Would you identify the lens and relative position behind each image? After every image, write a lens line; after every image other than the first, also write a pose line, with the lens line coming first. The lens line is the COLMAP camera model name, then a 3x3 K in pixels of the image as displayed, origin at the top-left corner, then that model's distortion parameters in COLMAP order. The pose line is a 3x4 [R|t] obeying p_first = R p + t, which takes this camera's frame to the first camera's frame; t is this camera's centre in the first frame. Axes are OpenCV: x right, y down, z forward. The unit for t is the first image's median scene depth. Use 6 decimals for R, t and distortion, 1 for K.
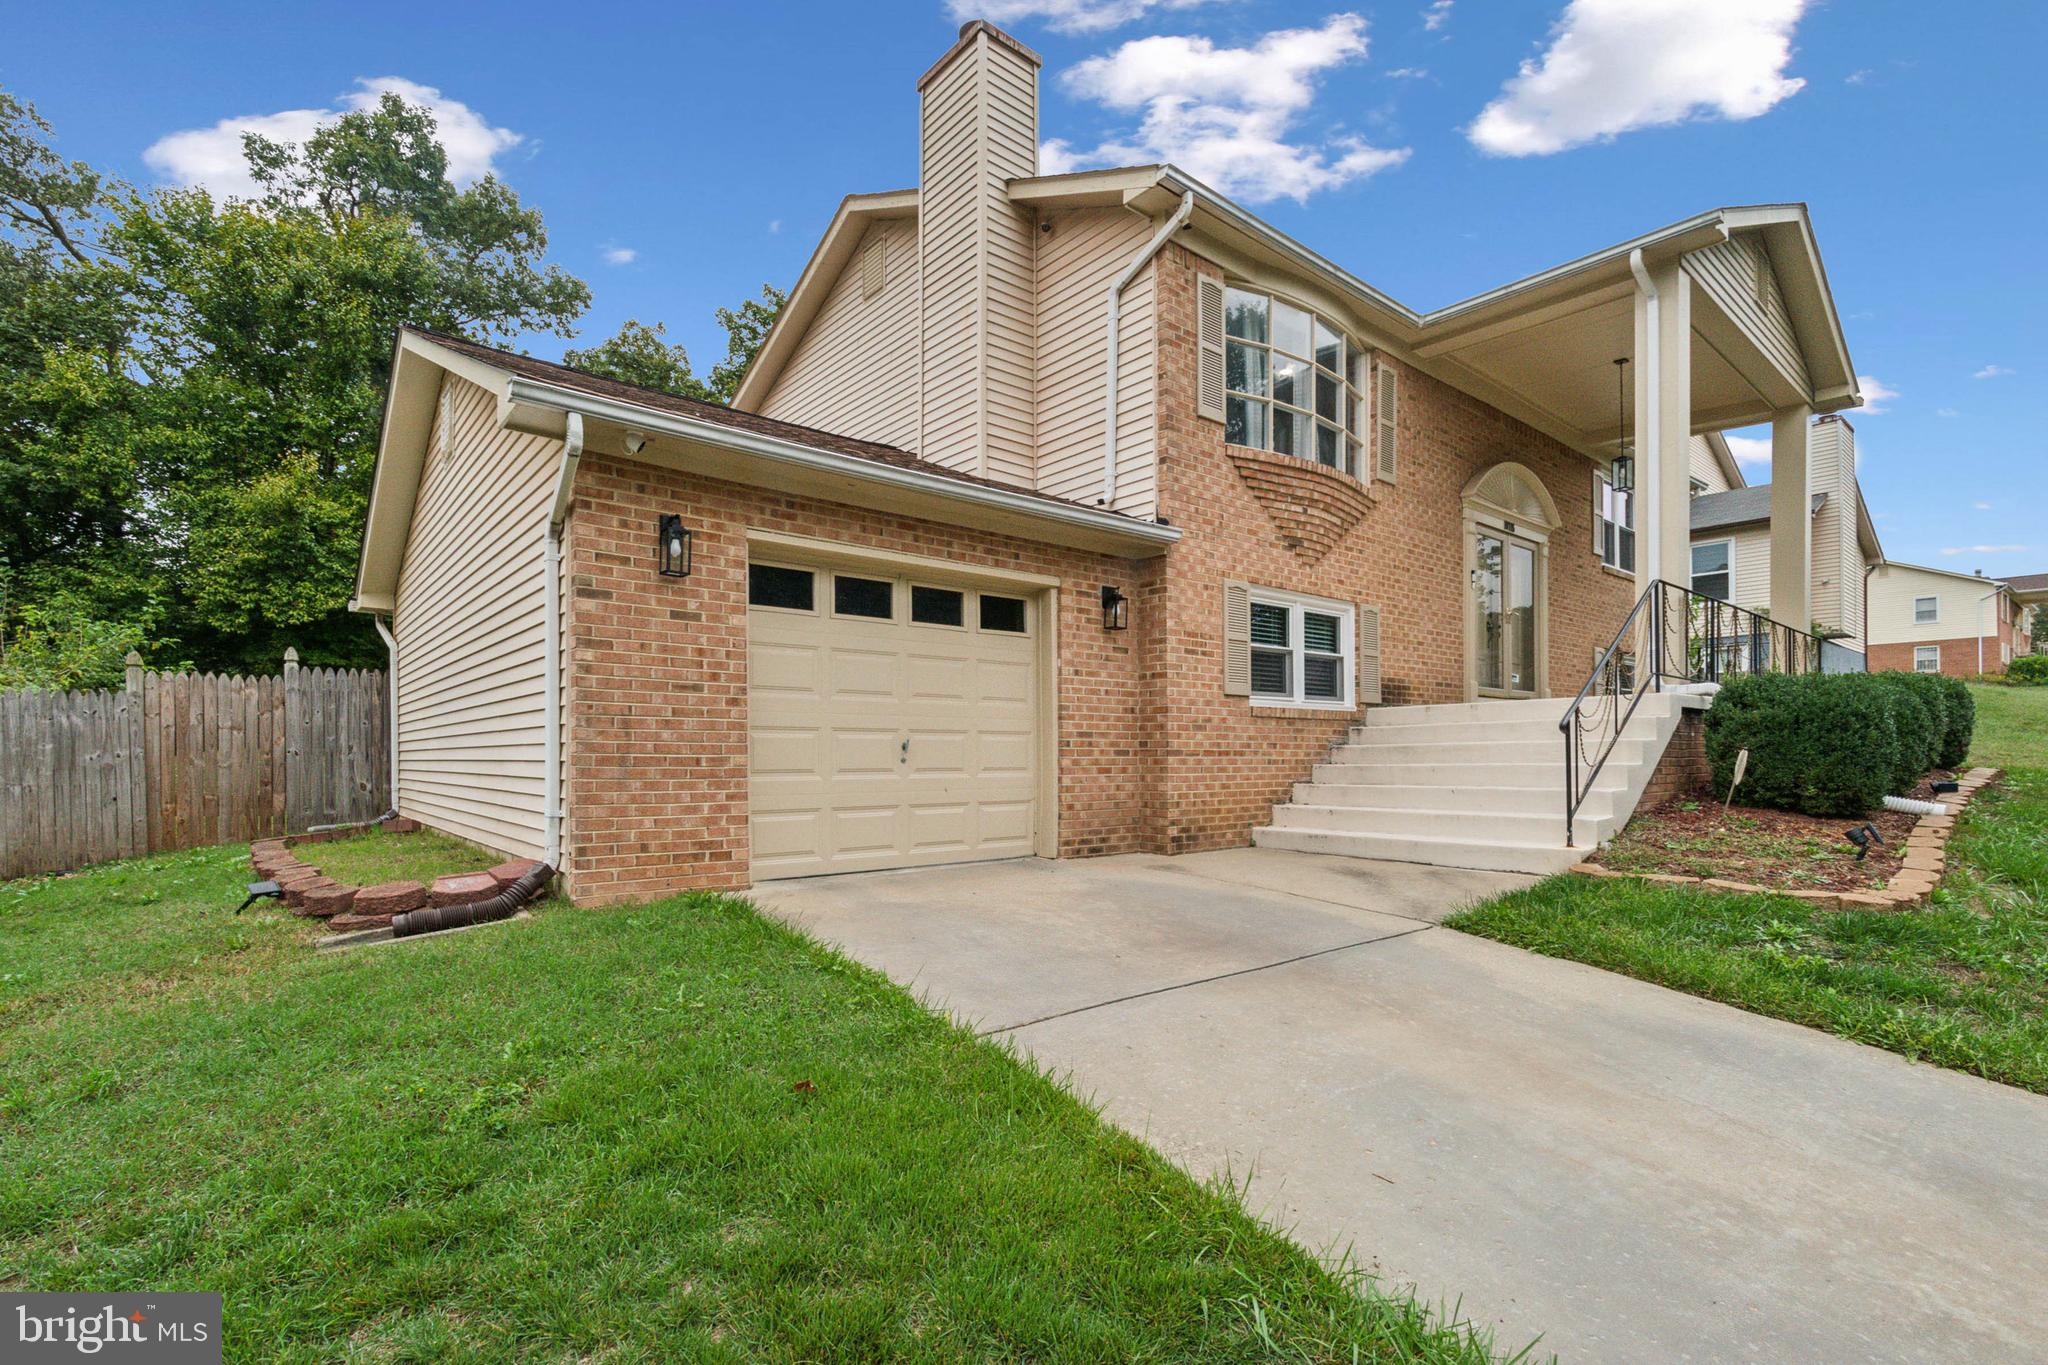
lens RADIAL K [[868.5, 0, 1024.9], [0, 868.5, 732.8], [0, 0, 1]] dist [-0.000453, -0.000467]
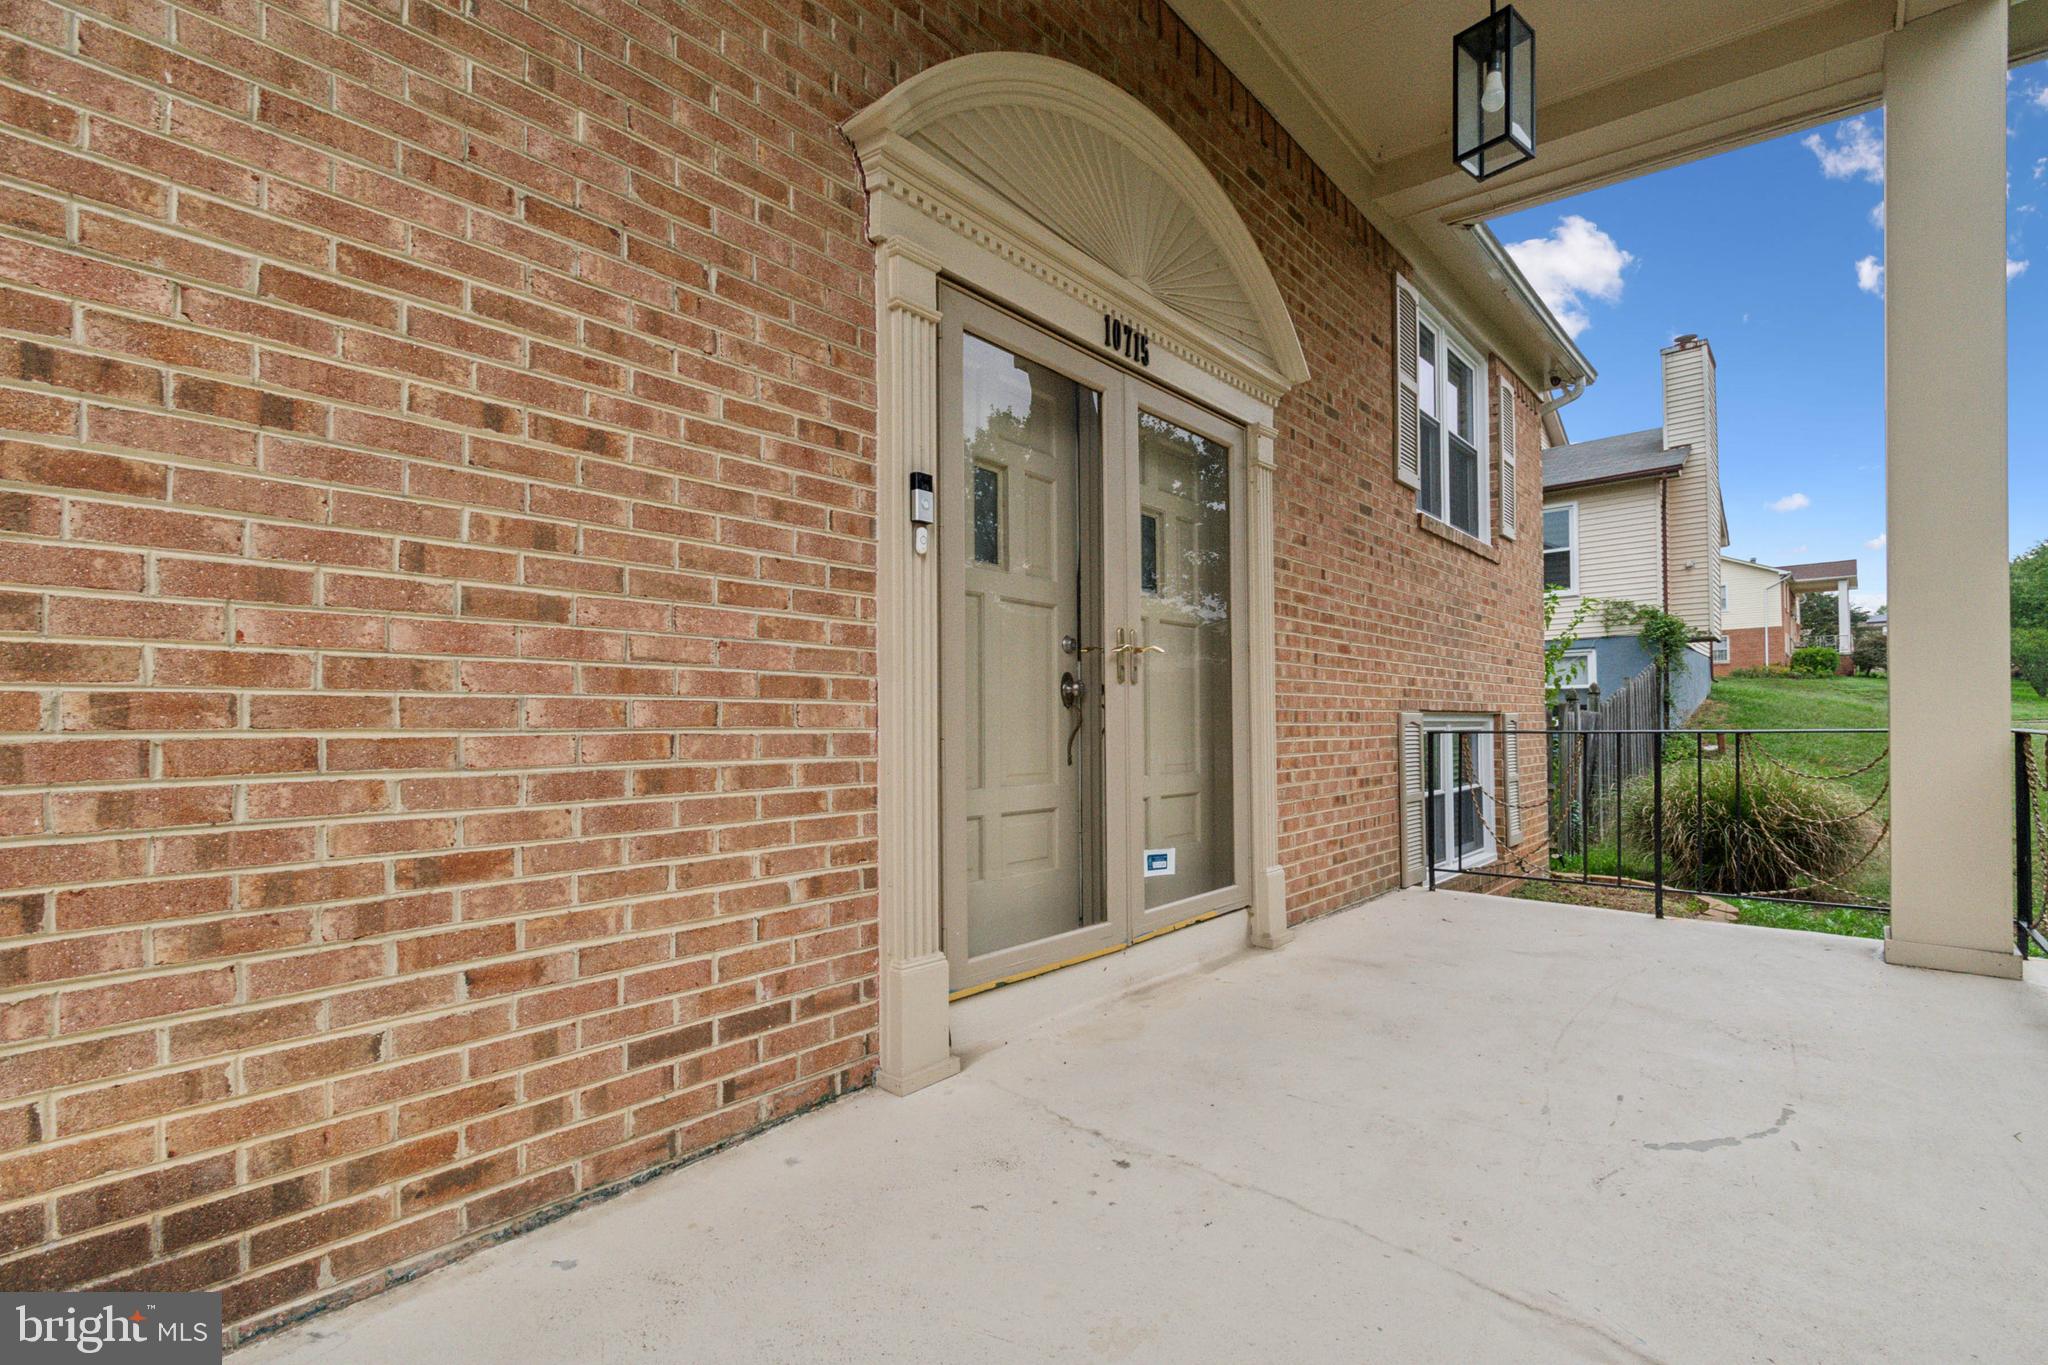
lens RADIAL K [[923.8, 0, 1024.3], [0, 923.8, 707.6], [0, 0, 1]] dist [0.003146, -0.000006]
pose [[0.982055, -0.006840, 0.188468, 0.714506], [0.007658, 0.999964, -0.003610, -0.178533], [-0.188437, 0.004989, 0.982073, 1.083337]]
